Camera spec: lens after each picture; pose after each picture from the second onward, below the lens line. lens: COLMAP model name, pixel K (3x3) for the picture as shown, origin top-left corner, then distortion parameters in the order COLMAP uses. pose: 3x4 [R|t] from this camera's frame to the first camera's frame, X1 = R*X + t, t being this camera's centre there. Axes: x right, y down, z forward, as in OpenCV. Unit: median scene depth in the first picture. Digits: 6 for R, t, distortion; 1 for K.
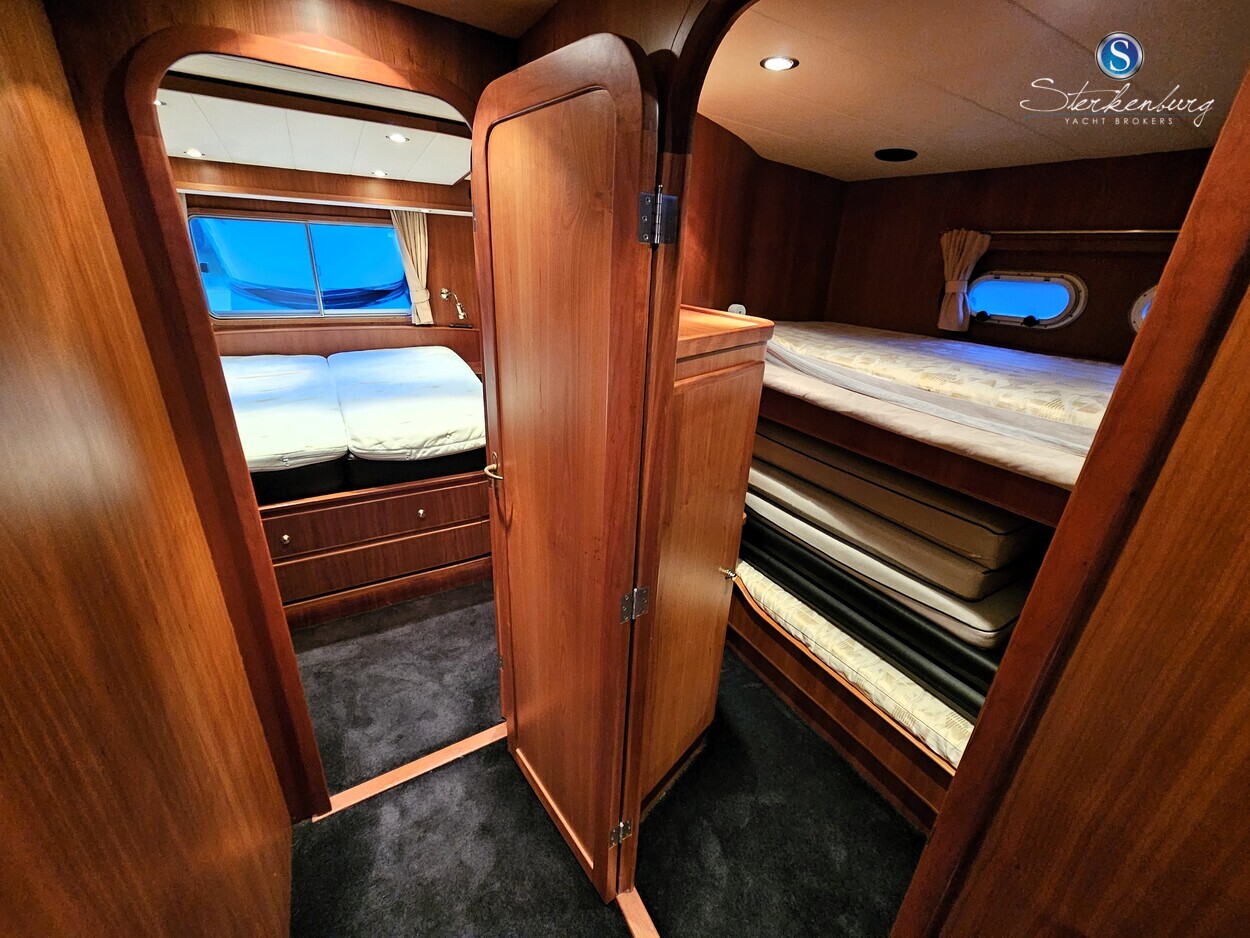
lens RADIAL K [[513.3, 0, 625.6], [0, 513.3, 460.6], [0, 0, 1]] dist [-0.003498, 0.001570]
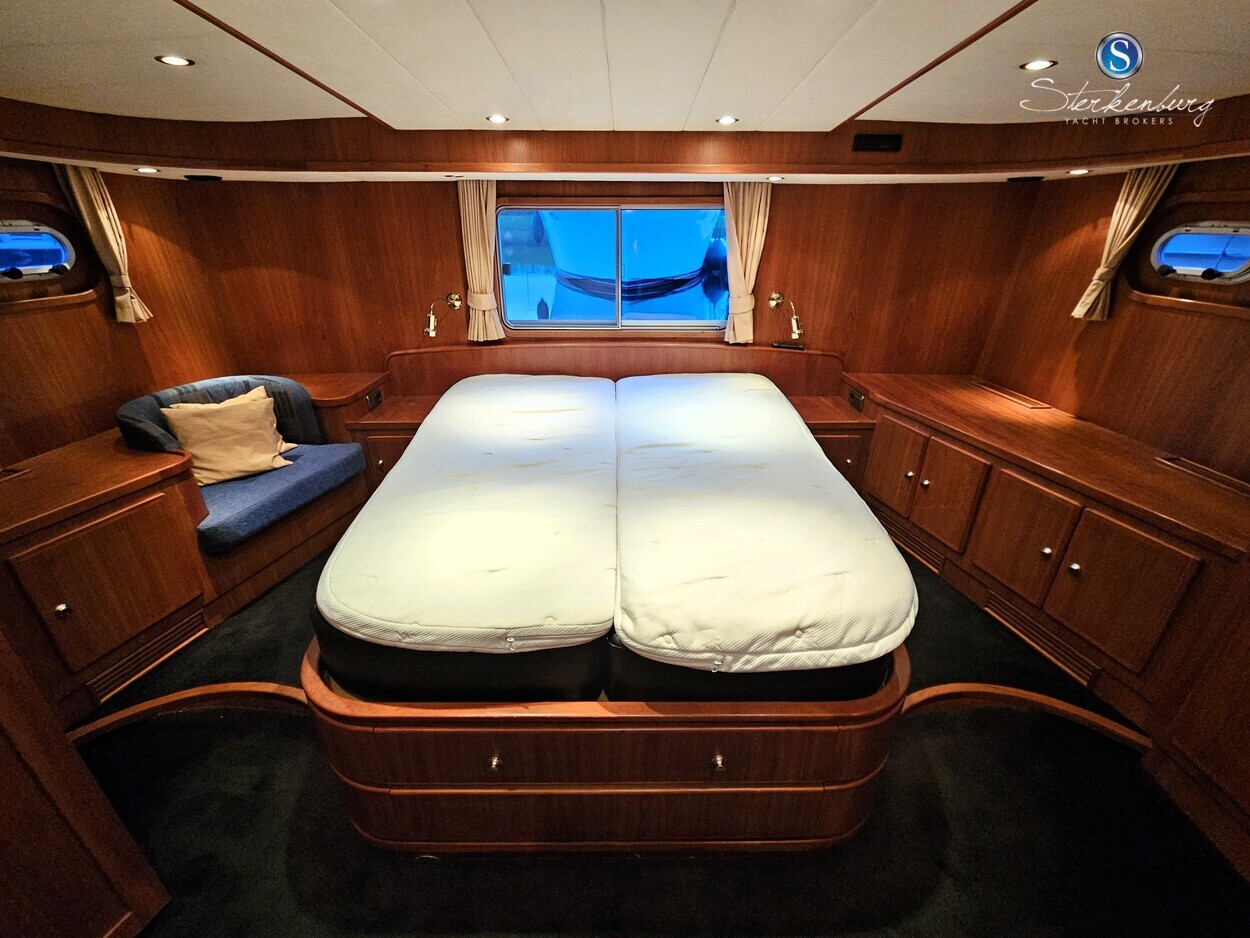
lens RADIAL K [[513.3, 0, 624.7], [0, 513.3, 460.3], [0, 0, 1]] dist [-0.003498, 0.001570]
pose [[0.868702, 0.163926, -0.467424, -0.166443], [-0.151559, 0.986358, 0.064246, -0.122603], [0.471579, 0.015032, 0.881696, 0.286154]]
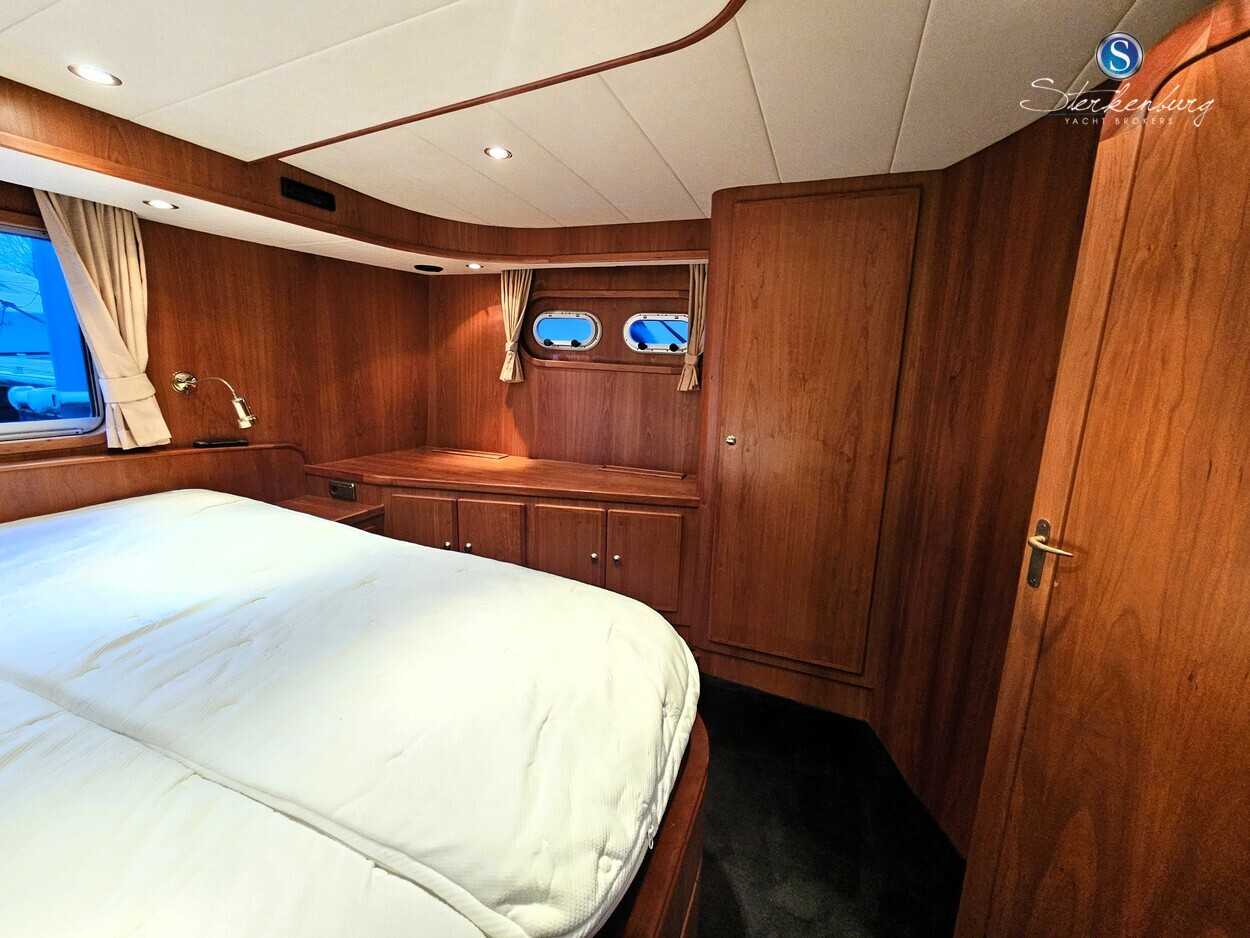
lens RADIAL K [[513.3, 0, 625.5], [0, 513.3, 458.2], [0, 0, 1]] dist [-0.003498, 0.001570]
pose [[0.784580, -0.131070, 0.606015, -0.327179], [0.232906, 0.968124, -0.092145, -0.113333], [-0.574620, 0.213440, 0.790098, 0.392858]]
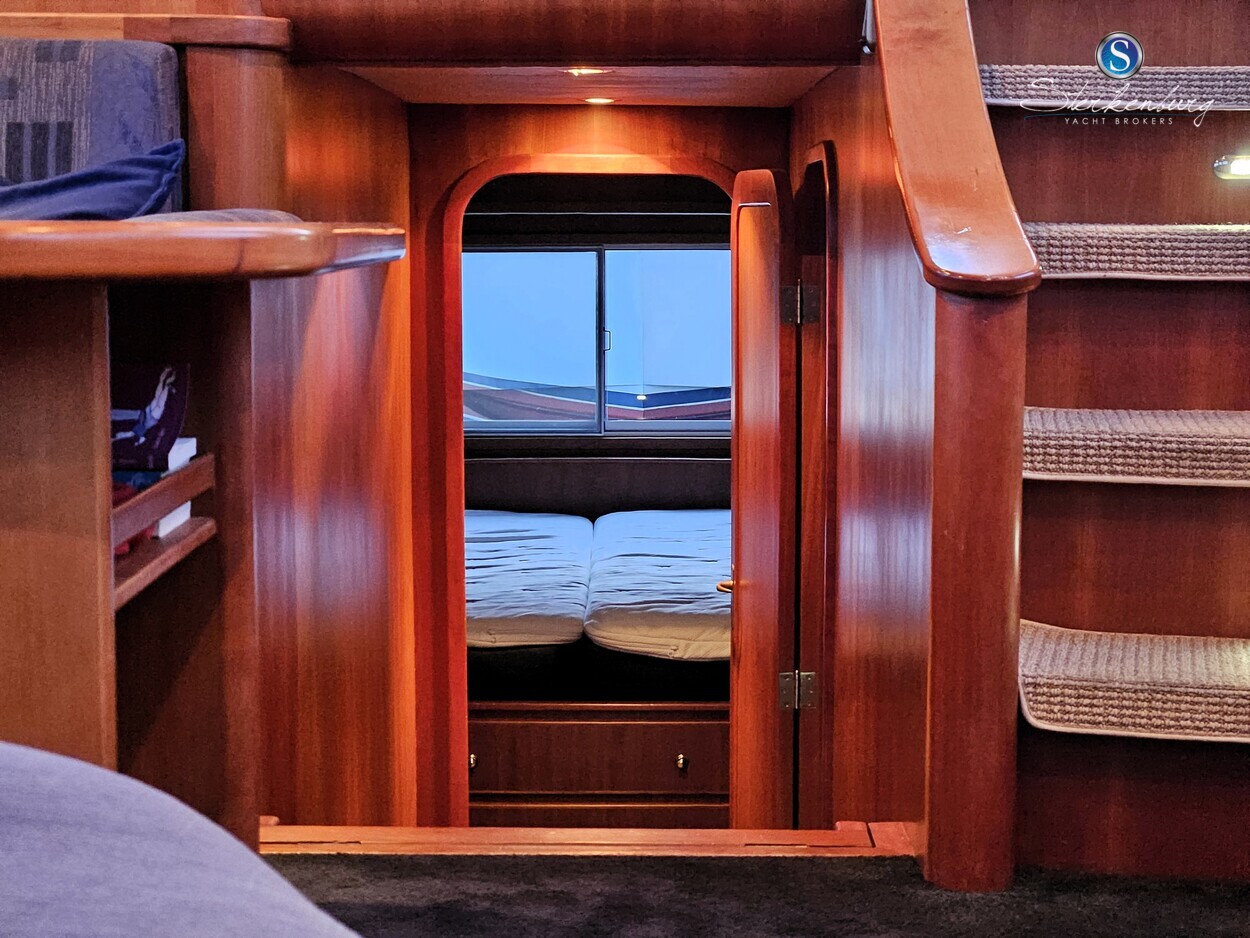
lens RADIAL K [[2528.4, 0, 625.7], [0, 2528.4, 469.3], [0, 0, 1]] dist [0.022308, 0.000000]
pose [[0.864615, 0.008926, -0.502355, 0.507723], [-0.151188, 0.958124, -0.243189, 0.265499], [0.479148, 0.286215, 0.829758, -0.758611]]
